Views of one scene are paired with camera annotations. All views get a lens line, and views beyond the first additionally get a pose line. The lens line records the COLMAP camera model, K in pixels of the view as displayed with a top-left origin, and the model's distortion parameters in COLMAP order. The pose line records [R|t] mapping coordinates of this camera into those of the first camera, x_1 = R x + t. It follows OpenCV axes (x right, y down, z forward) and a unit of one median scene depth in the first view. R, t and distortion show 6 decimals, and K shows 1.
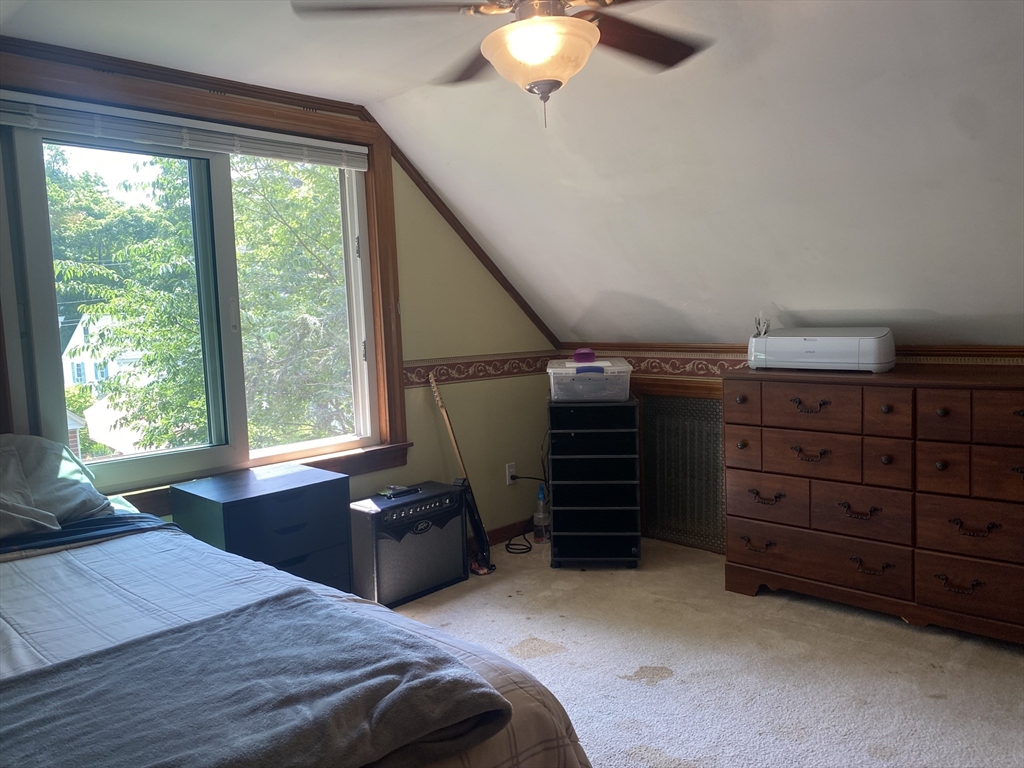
lens RADIAL K [[774.5, 0, 516.3], [0, 774.5, 389.9], [0, 0, 1]] dist [0.007318, -0.000856]
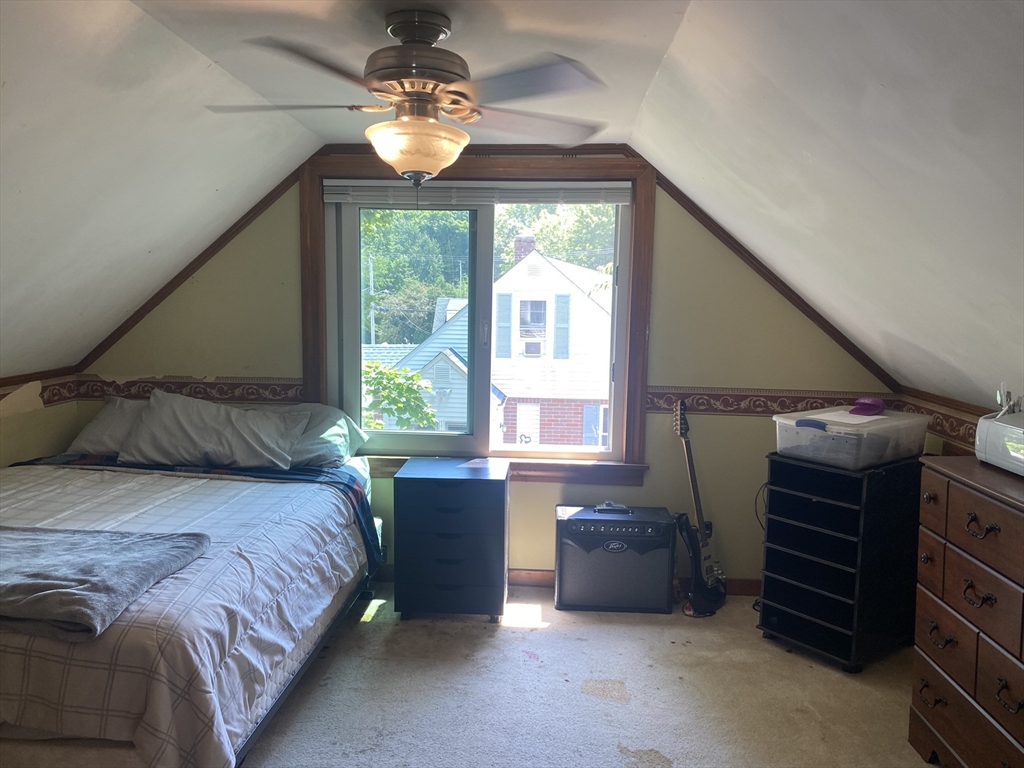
lens RADIAL K [[791.9, 0, 512.0], [0, 791.9, 384.0], [0, 0, 1]] dist [0.009591, 0.001729]
pose [[0.648358, 0.126864, -0.750691, 0.543444], [-0.116220, 0.990955, 0.067090, -0.092482], [0.752412, 0.043747, 0.657238, 0.179076]]
